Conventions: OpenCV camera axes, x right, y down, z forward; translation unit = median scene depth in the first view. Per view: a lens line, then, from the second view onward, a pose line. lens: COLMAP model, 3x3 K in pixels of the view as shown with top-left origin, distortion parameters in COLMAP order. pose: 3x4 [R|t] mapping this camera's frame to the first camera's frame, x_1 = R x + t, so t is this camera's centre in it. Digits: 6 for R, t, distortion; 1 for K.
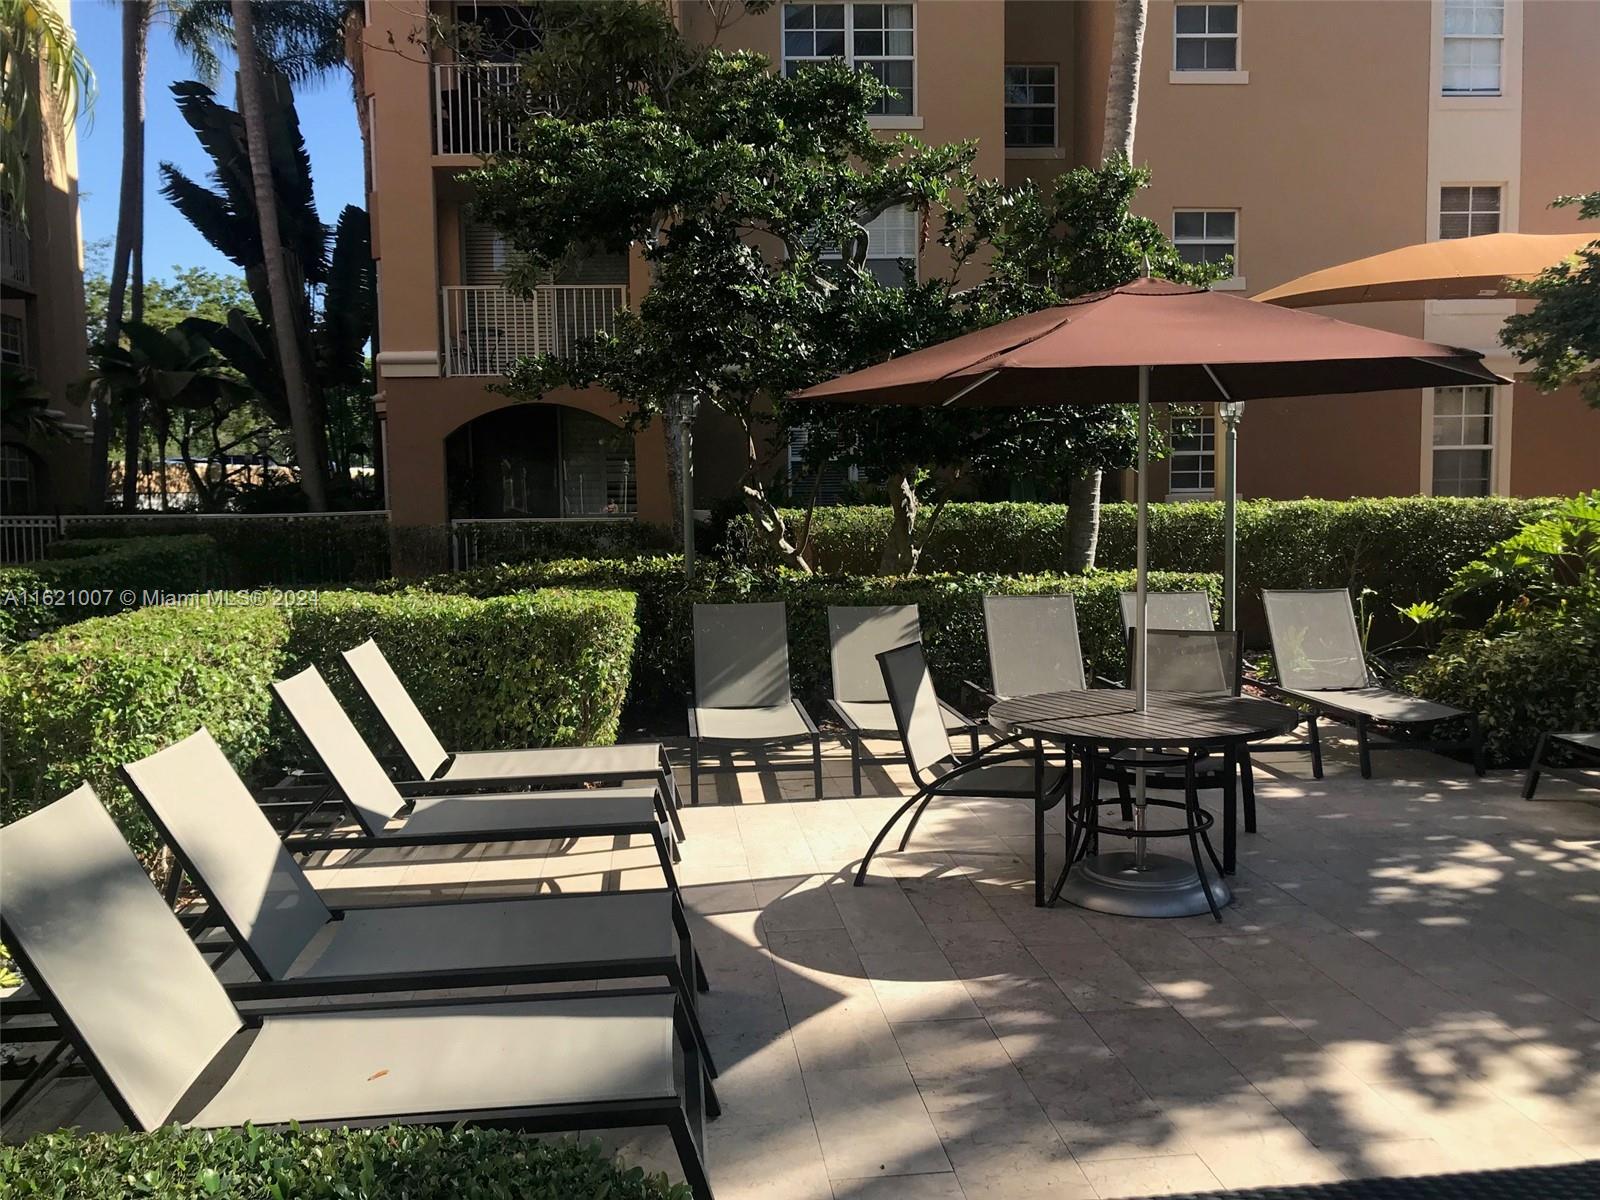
lens RADIAL K [[1293.7, 0, 801.9], [0, 1293.7, 601.0], [0, 0, 1]] dist [0.000842, 0.003251]
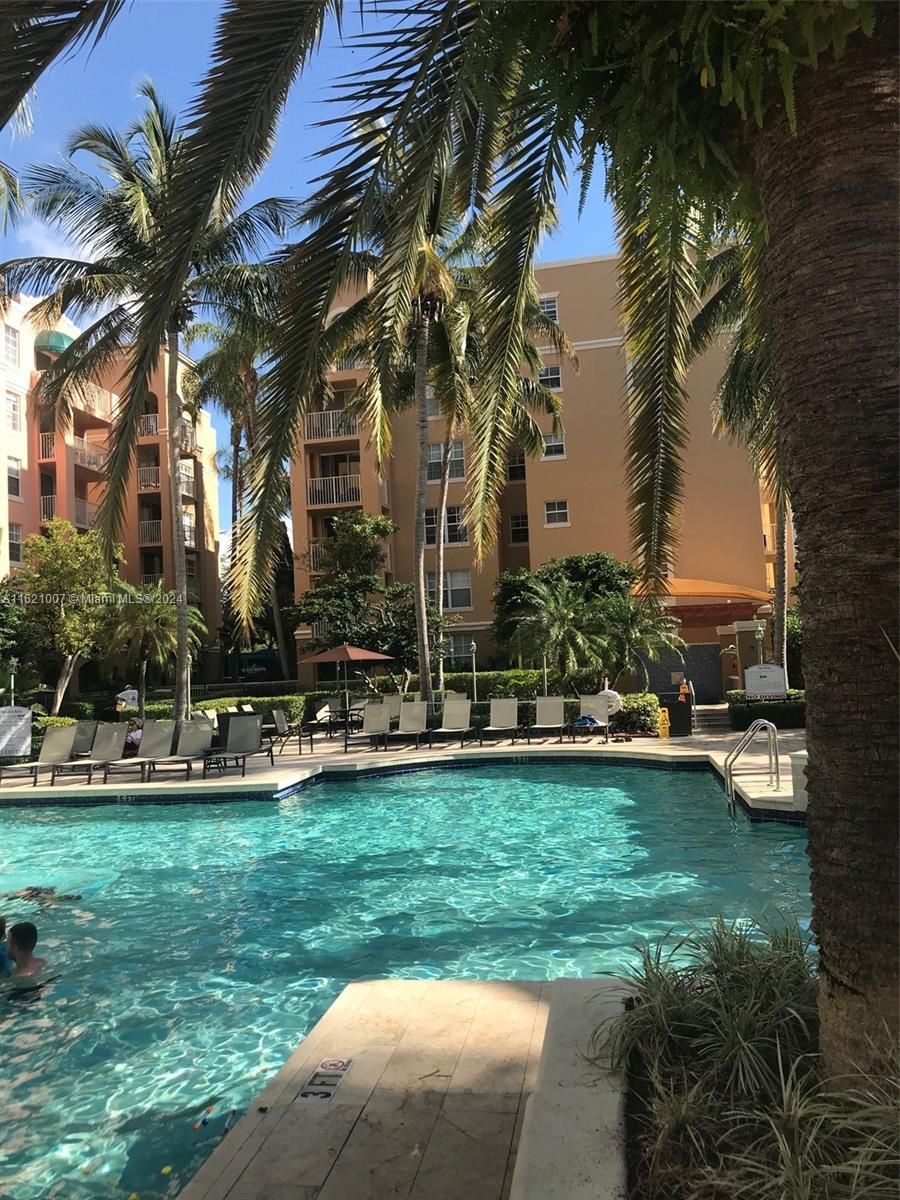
lens RADIAL K [[970.3, 0, 448.2], [0, 970.3, 600.6], [0, 0, 1]] dist [0.000842, 0.003251]
pose [[0.964520, -0.015313, -0.263565, 0.660091], [-0.011201, 0.995044, -0.098801, -0.006328], [0.263772, 0.098247, 0.959568, -1.208047]]
